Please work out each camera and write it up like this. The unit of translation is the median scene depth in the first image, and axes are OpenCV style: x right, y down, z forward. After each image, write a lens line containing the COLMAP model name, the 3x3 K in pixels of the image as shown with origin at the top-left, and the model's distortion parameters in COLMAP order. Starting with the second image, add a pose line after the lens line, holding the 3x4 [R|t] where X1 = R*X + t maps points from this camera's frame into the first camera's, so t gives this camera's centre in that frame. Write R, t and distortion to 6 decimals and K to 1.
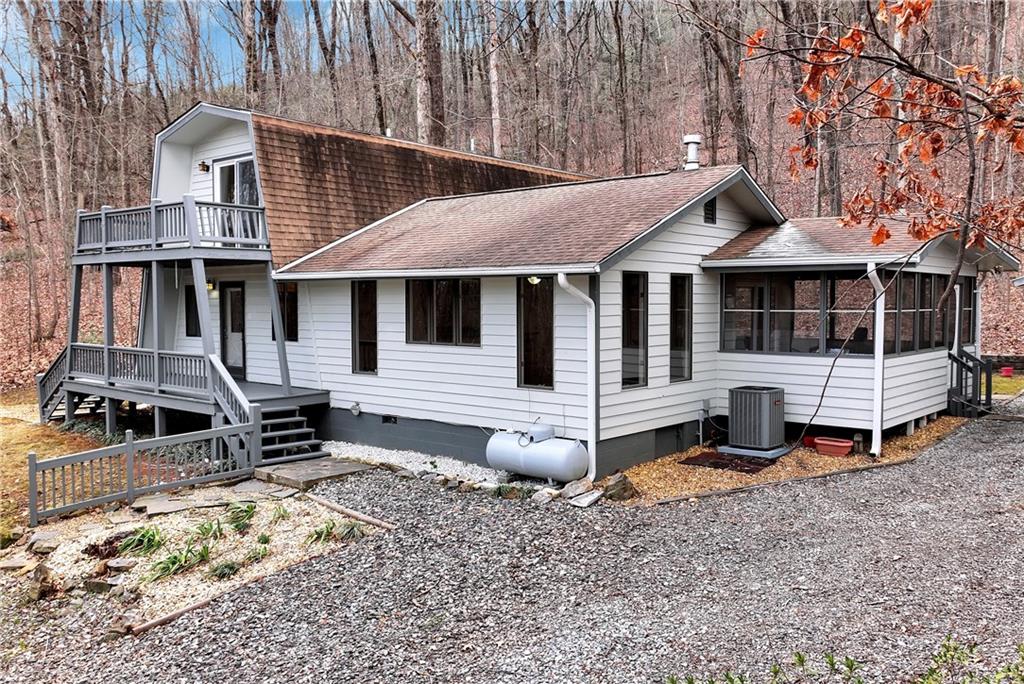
lens RADIAL K [[854.5, 0, 519.1], [0, 854.5, 342.0], [0, 0, 1]] dist [0.002160, -0.014291]
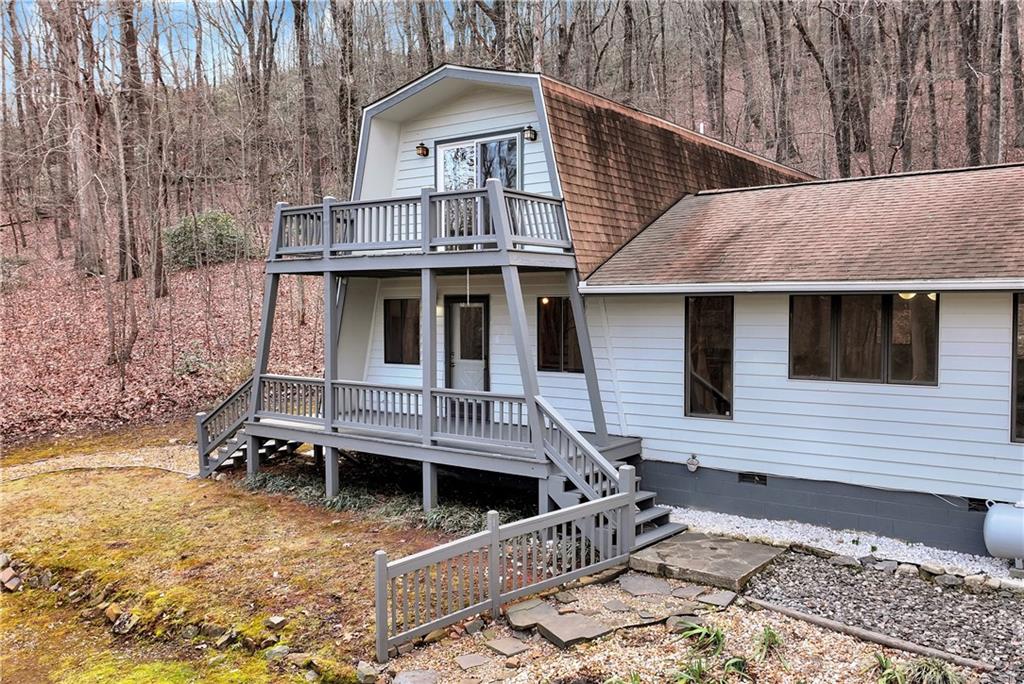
lens RADIAL K [[854.5, 0, 512.1], [0, 854.5, 340.1], [0, 0, 1]] dist [0.002160, -0.014291]
pose [[0.998361, -0.003241, 0.057147, -0.381240], [0.003855, 0.999936, -0.010626, -0.023114], [-0.057109, 0.010828, 0.998309, 0.238679]]
